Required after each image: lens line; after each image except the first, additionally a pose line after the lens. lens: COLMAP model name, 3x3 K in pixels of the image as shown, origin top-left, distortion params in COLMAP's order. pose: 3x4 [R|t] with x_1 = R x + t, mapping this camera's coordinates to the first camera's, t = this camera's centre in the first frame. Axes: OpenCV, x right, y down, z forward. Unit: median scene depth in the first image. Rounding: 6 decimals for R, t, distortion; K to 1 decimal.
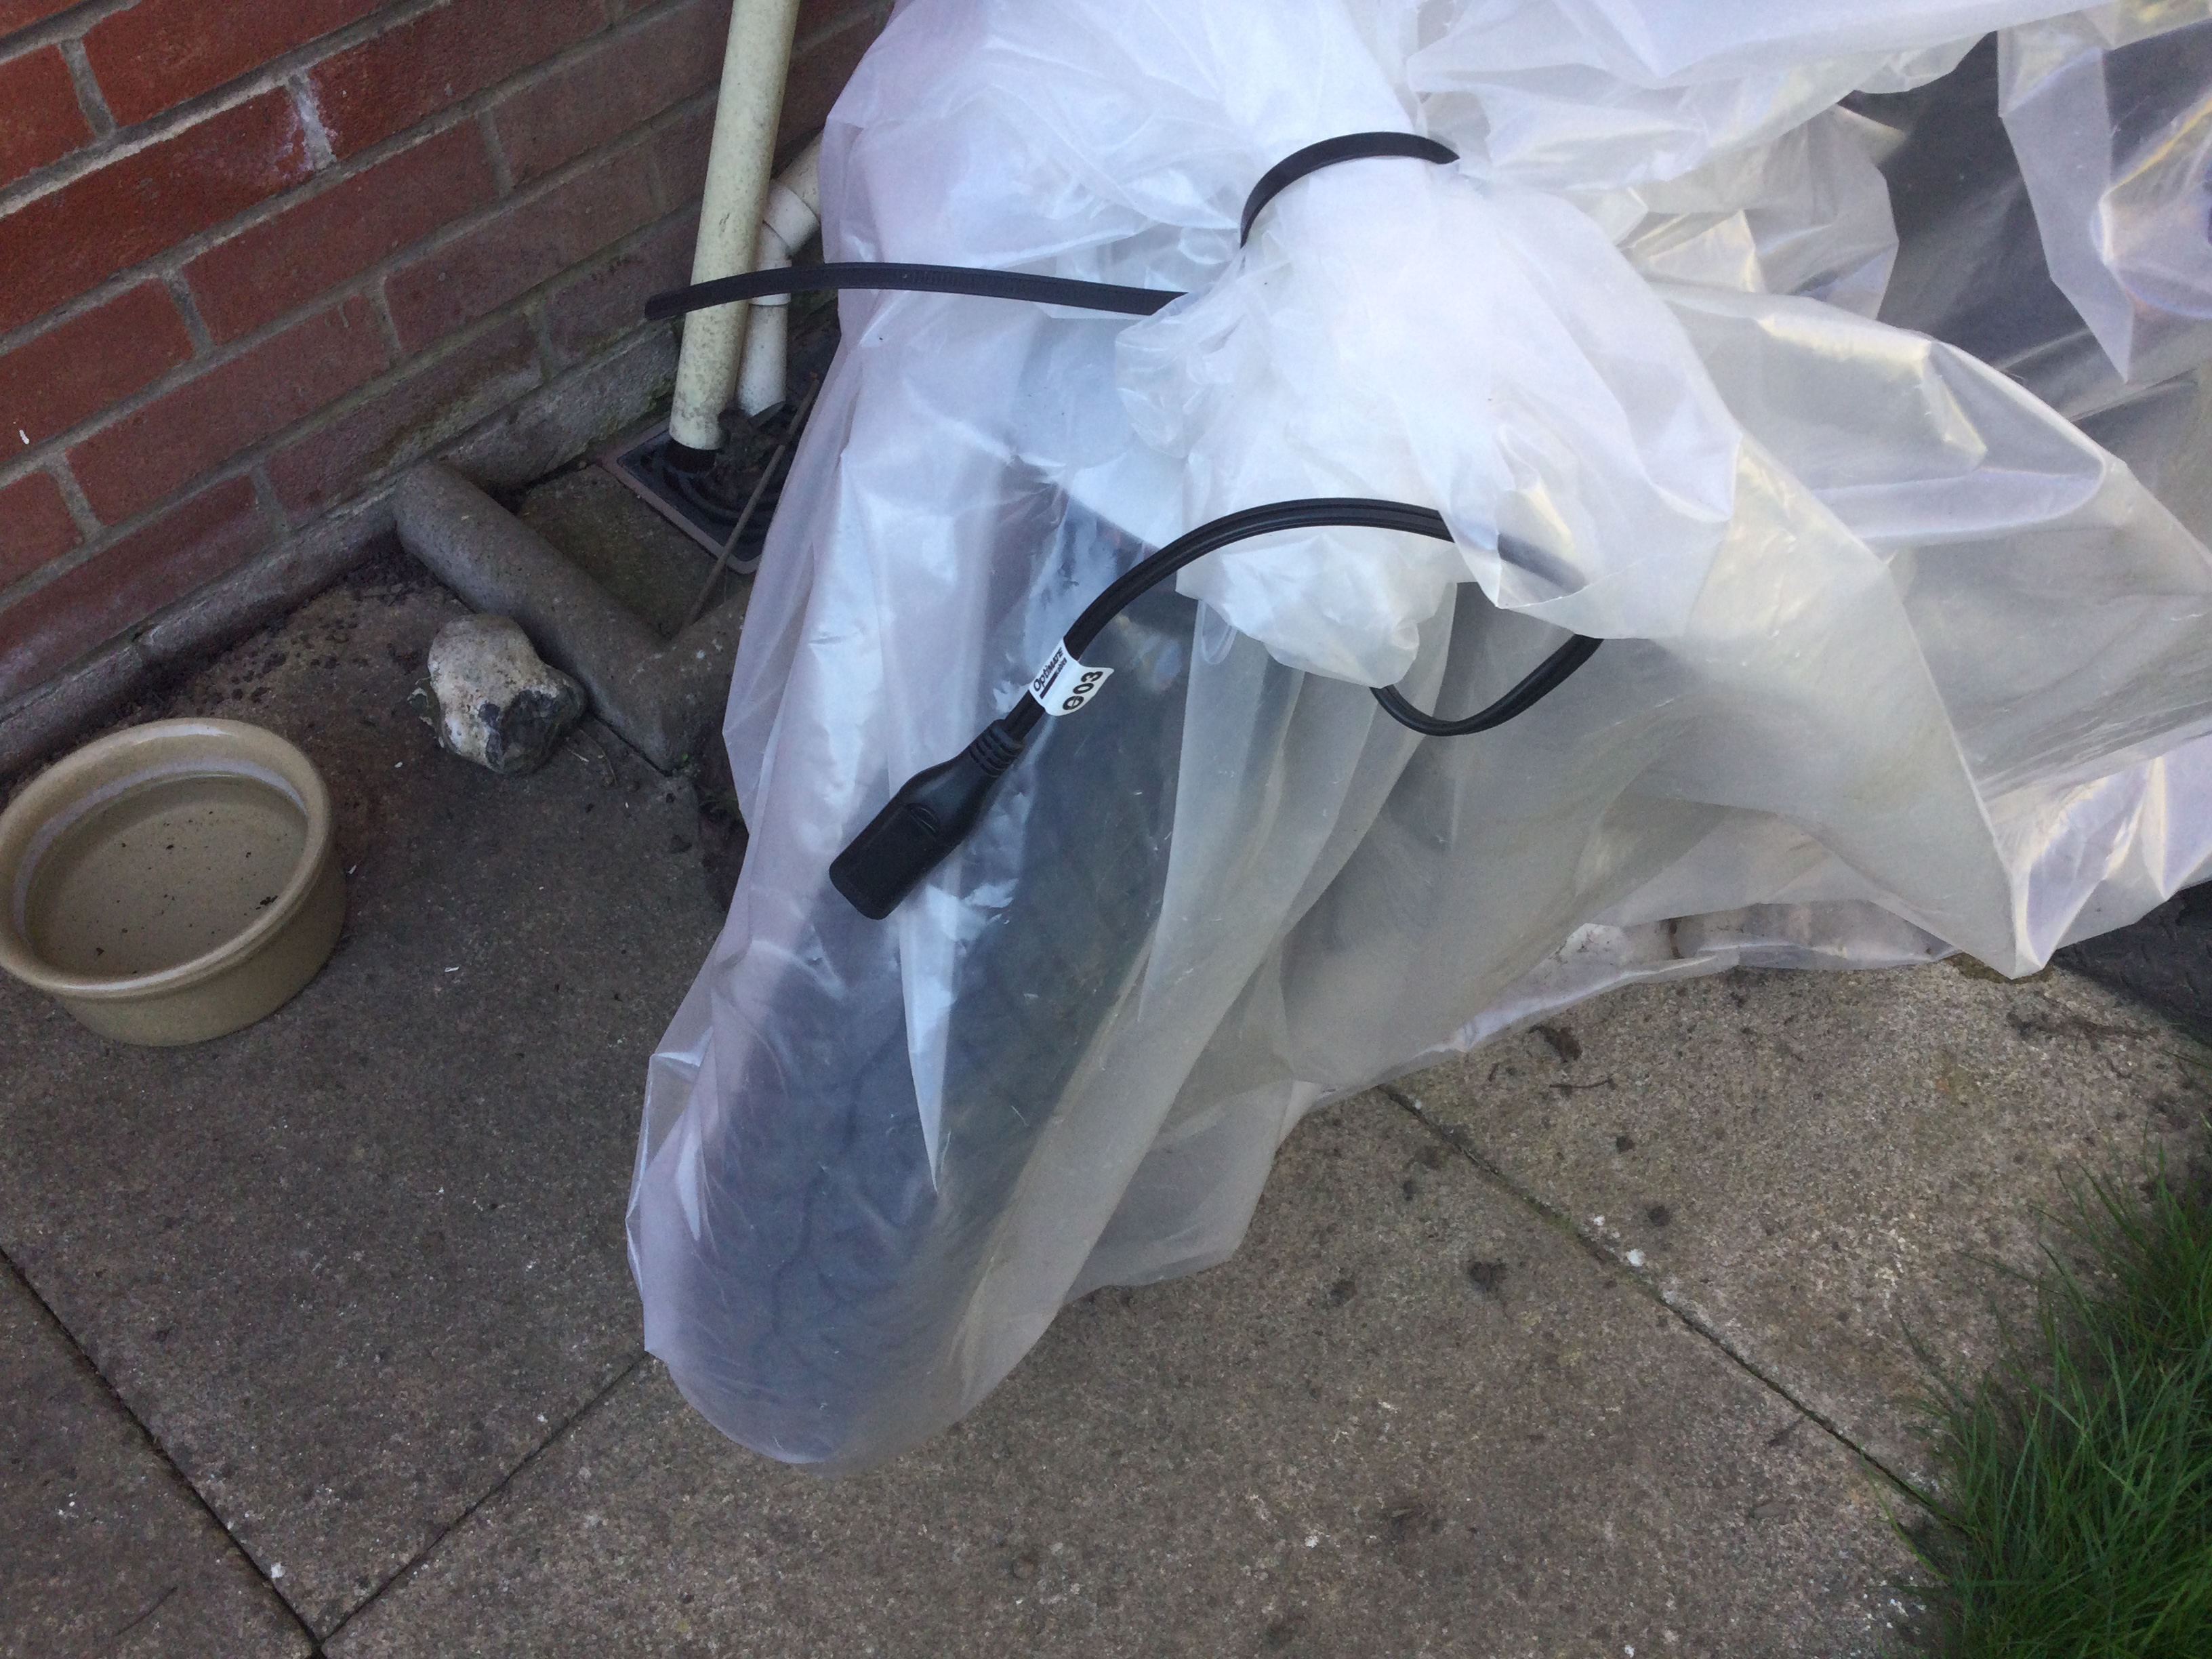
lens RADIAL K [[1998.6, 0, 1114.5], [0, 1998.6, 834.2], [0, 0, 1]] dist [0.031829, -0.082342]
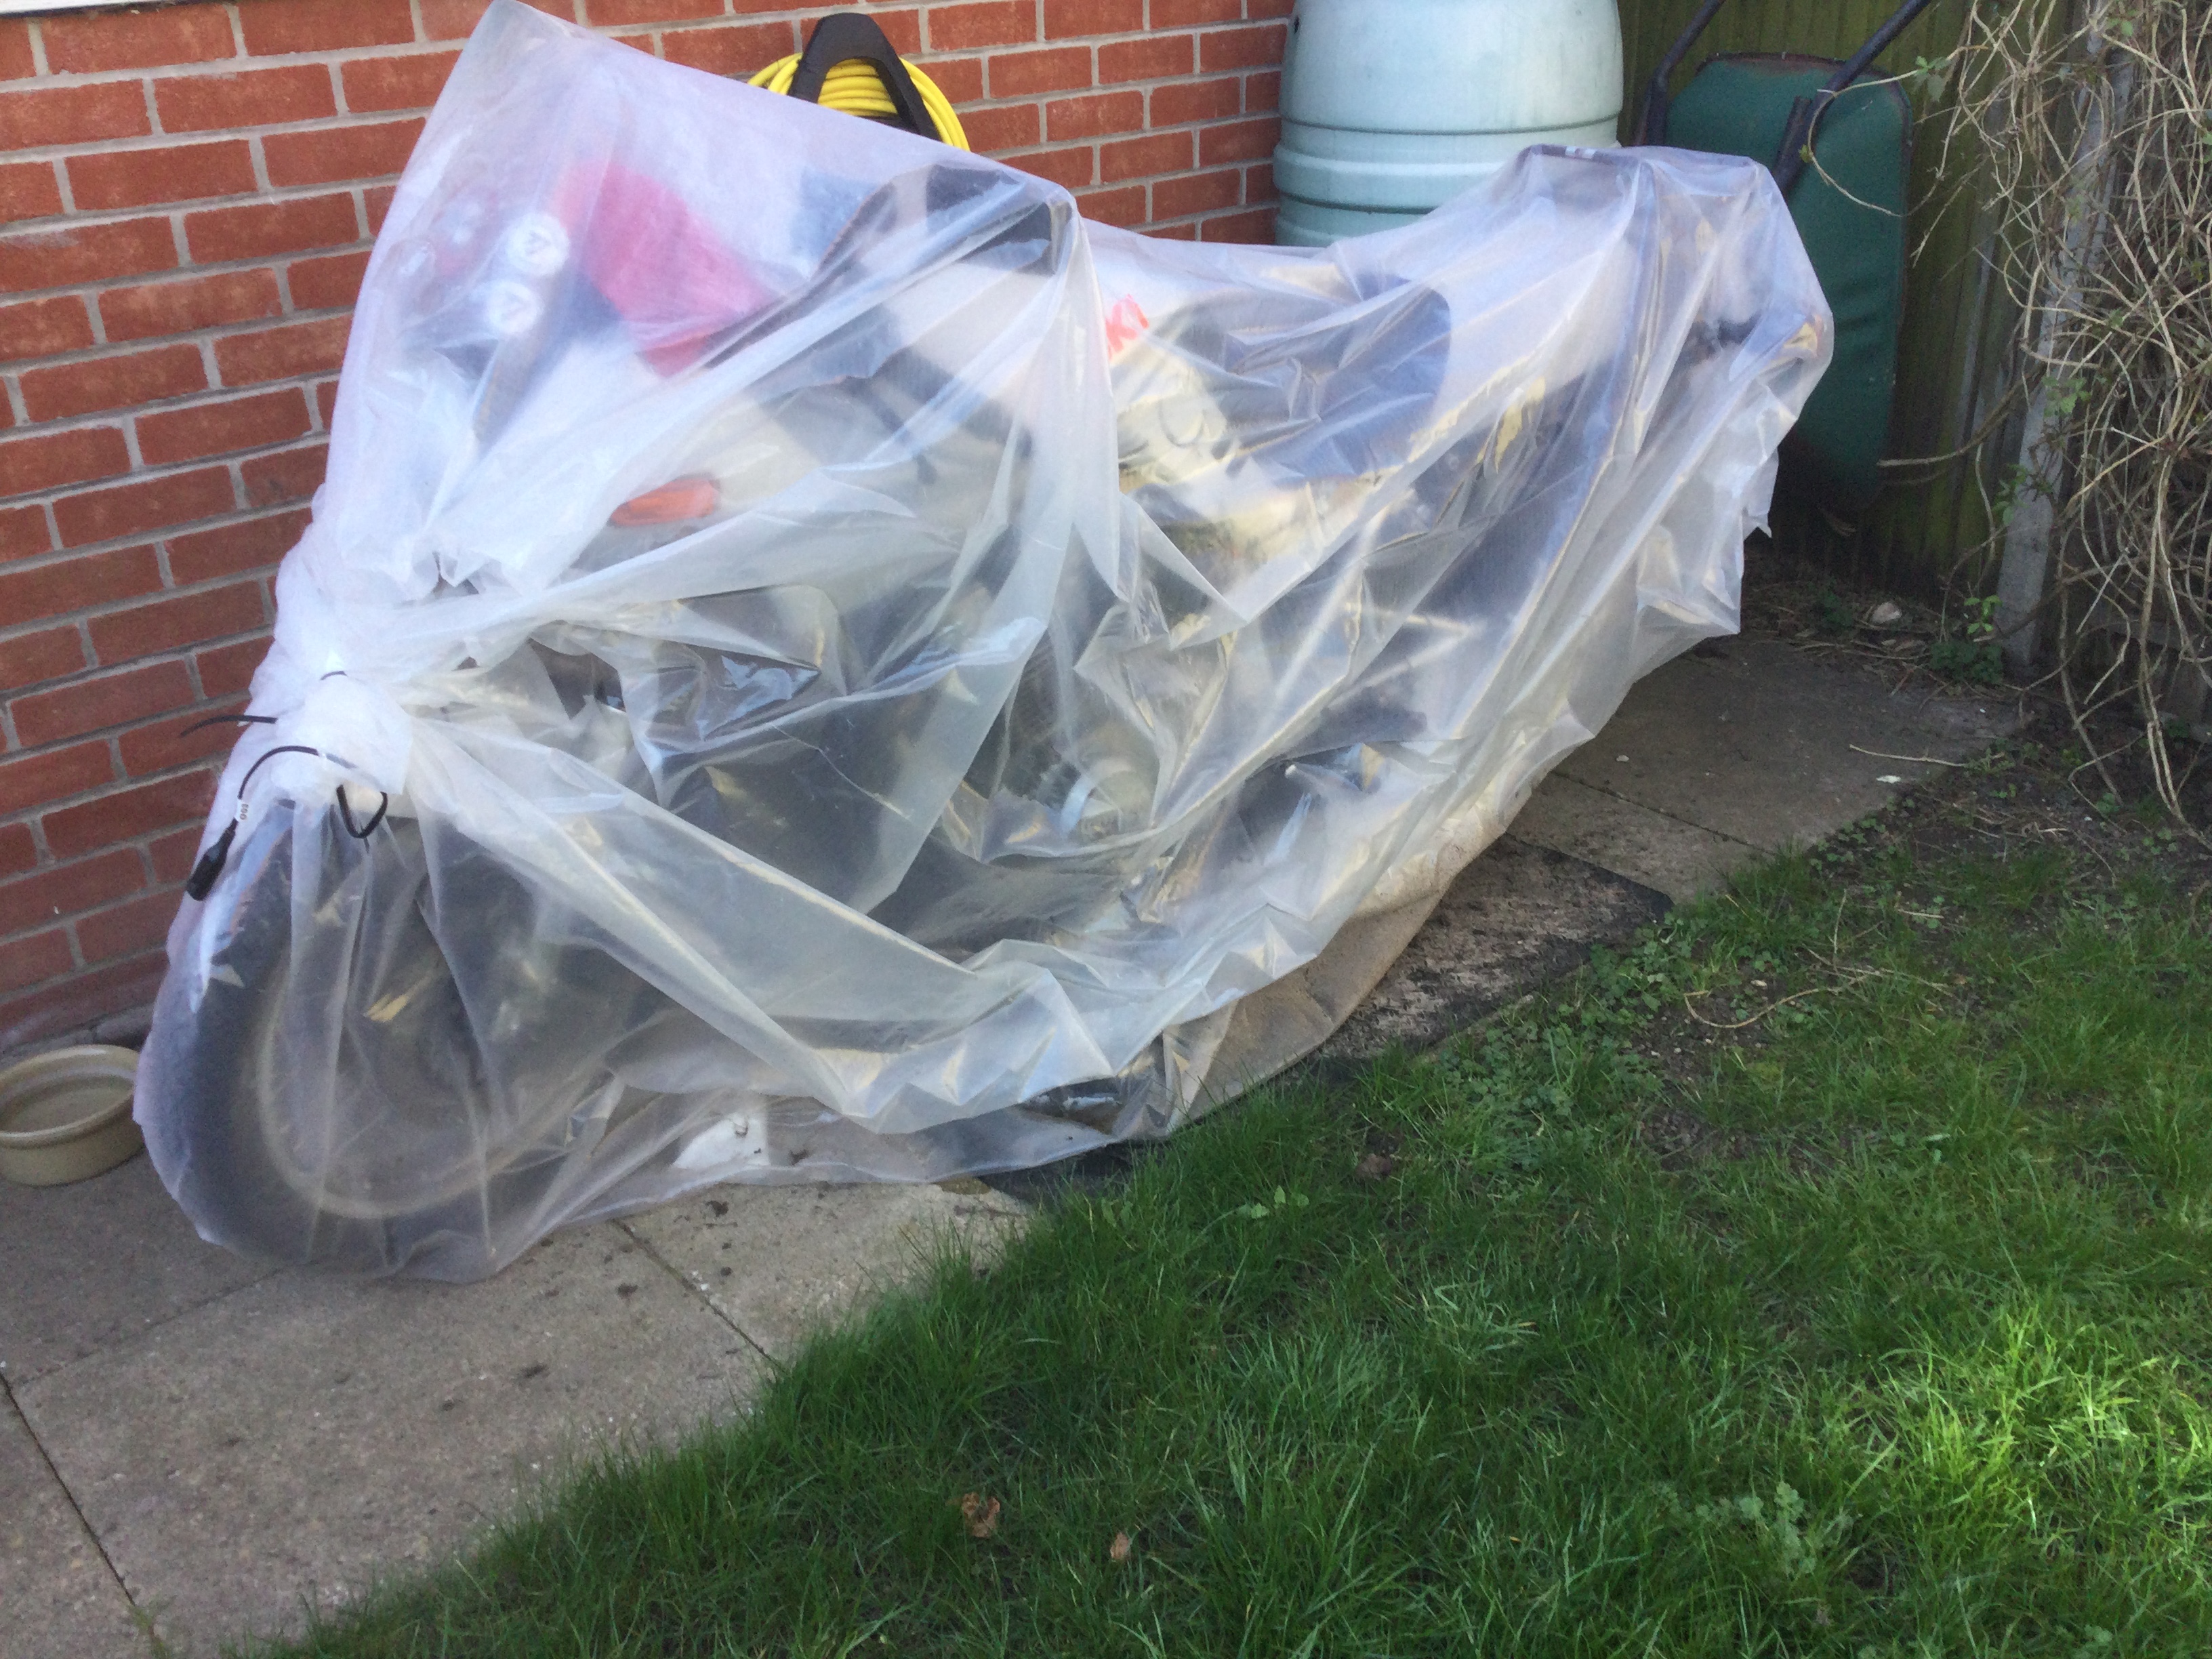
lens RADIAL K [[1998.6, 0, 1115.1], [0, 1998.6, 812.2], [0, 0, 1]] dist [0.031829, -0.082342]
pose [[0.995271, 0.004738, -0.097023, 0.833025], [-0.048347, 0.890476, -0.452455, 0.653516], [0.084253, 0.455006, 0.886494, -0.905533]]
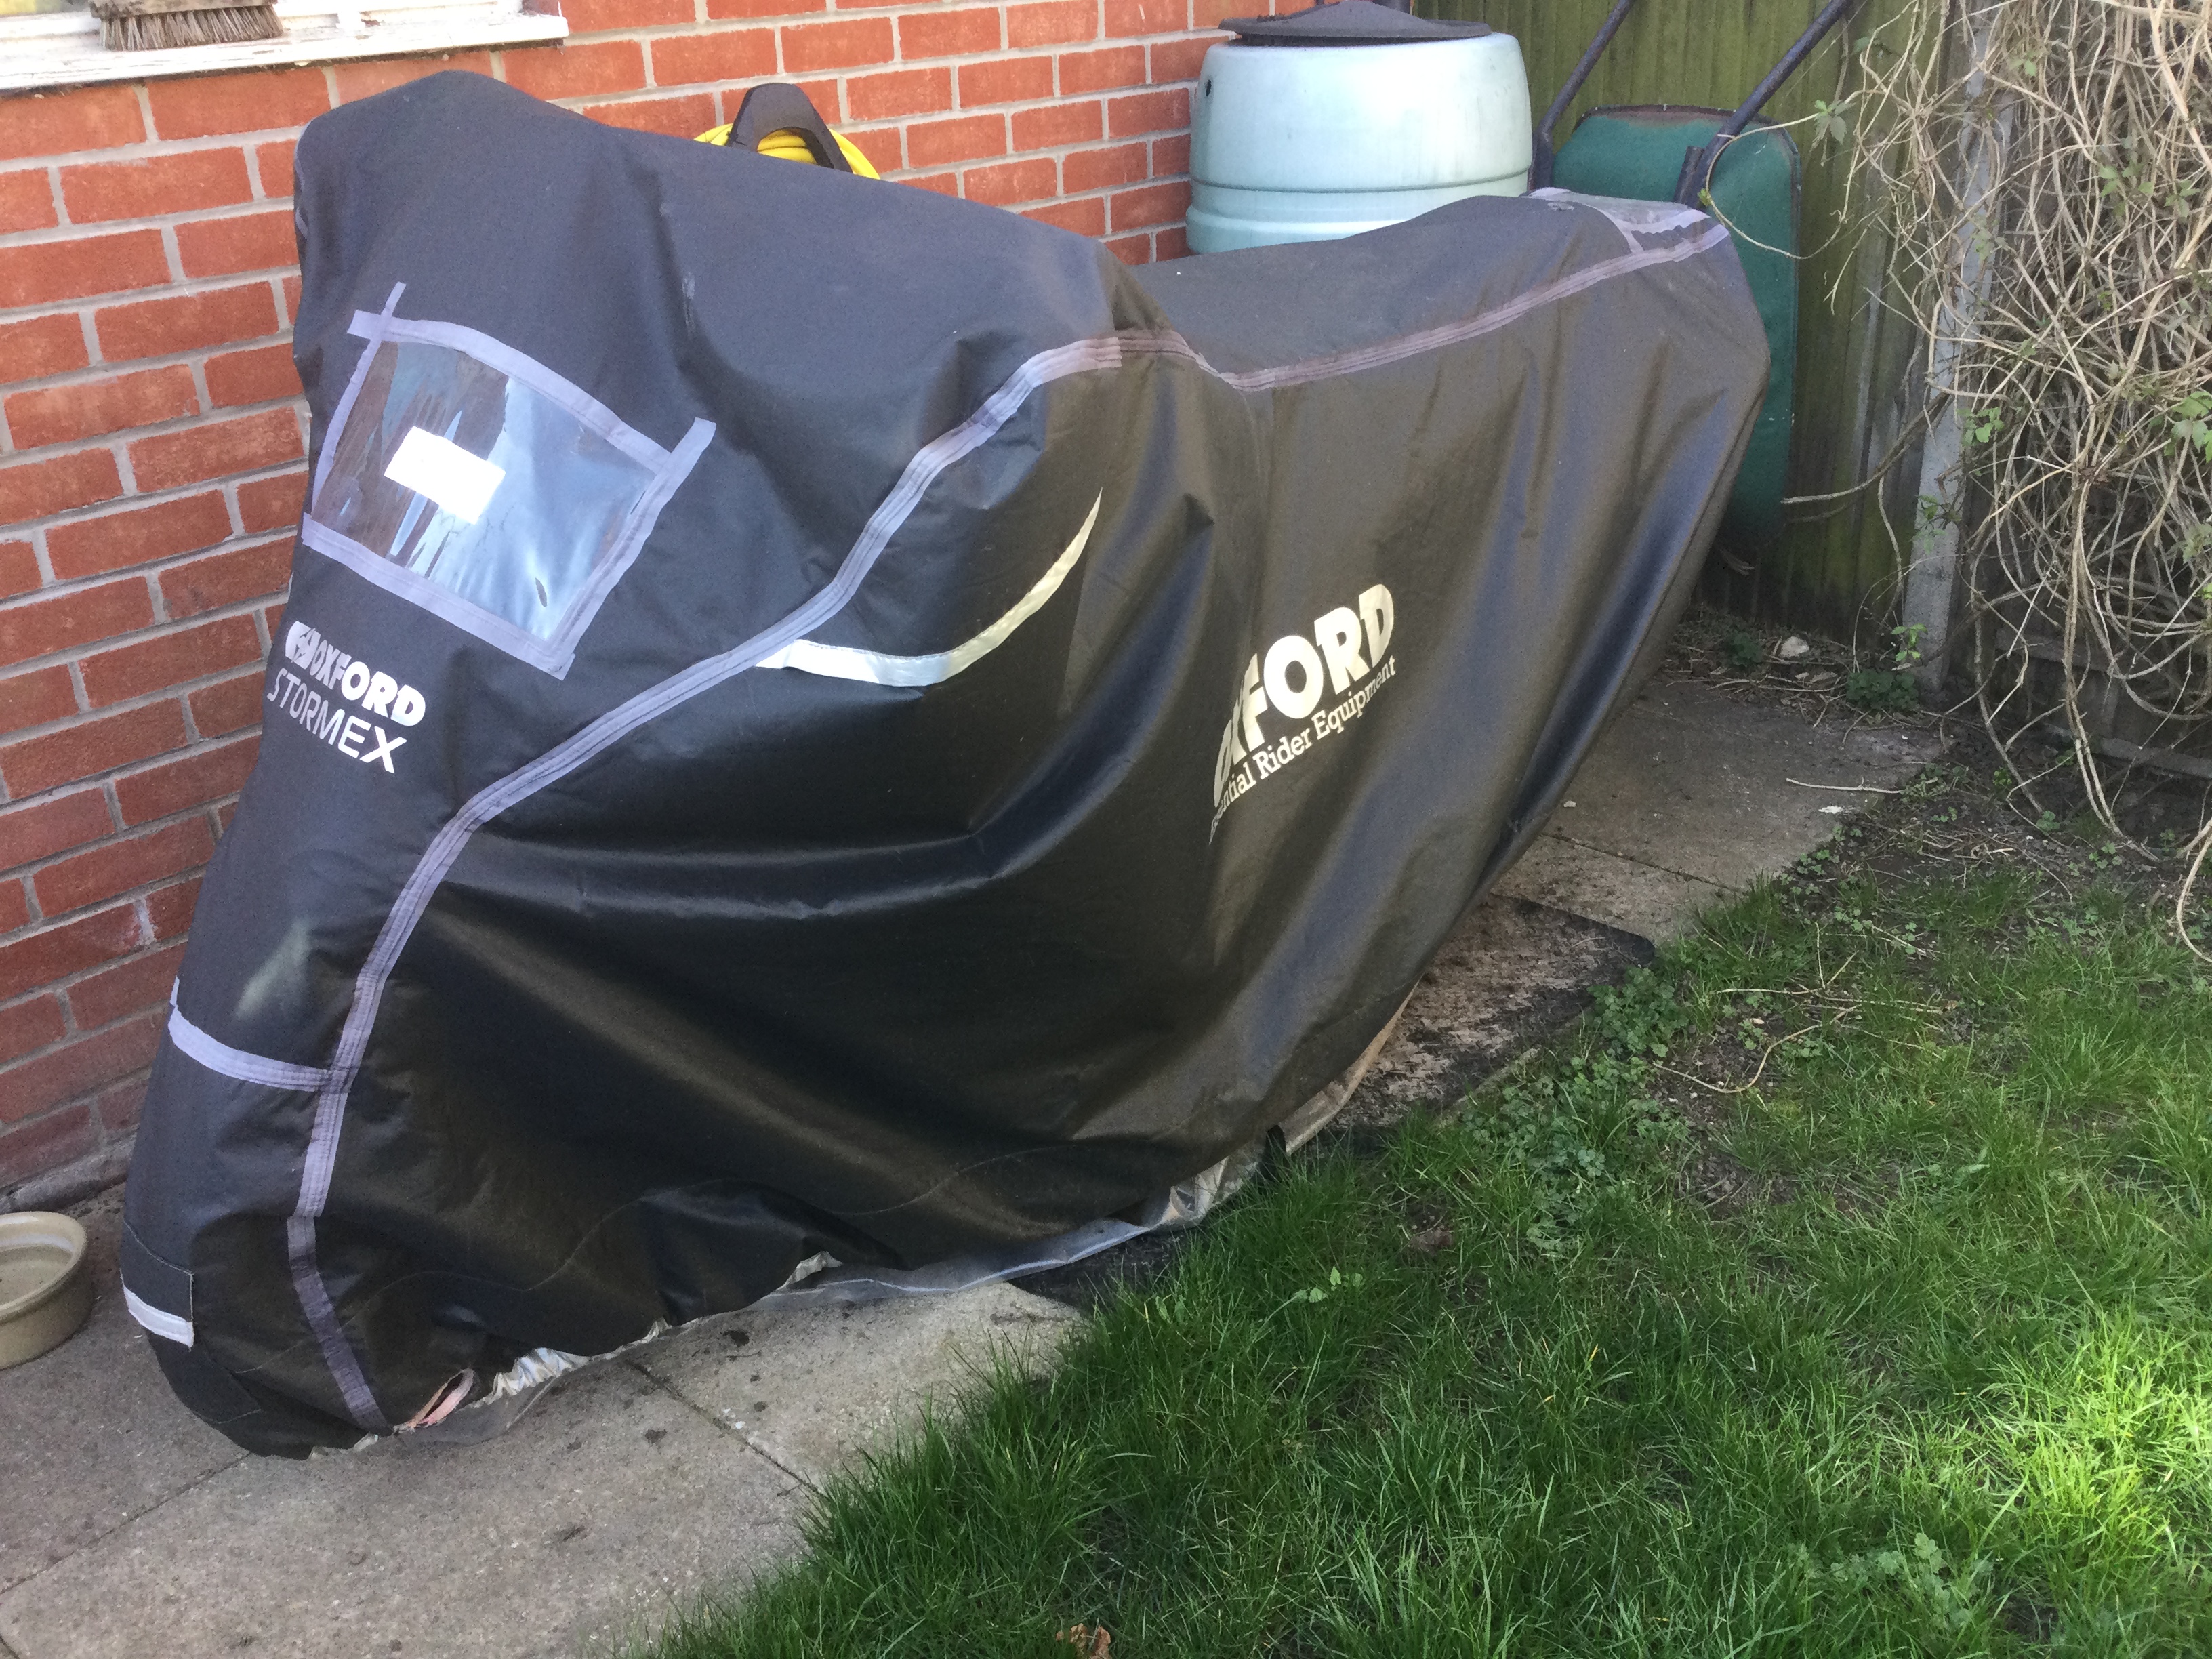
lens RADIAL K [[1998.6, 0, 1115.4], [0, 1998.6, 810.9], [0, 0, 1]] dist [0.031829, -0.082342]
pose [[0.998399, -0.056566, 0.000418, 0.623324], [0.049718, 0.873951, -0.483465, 0.613369], [0.026982, 0.482712, 0.875364, -0.858638]]
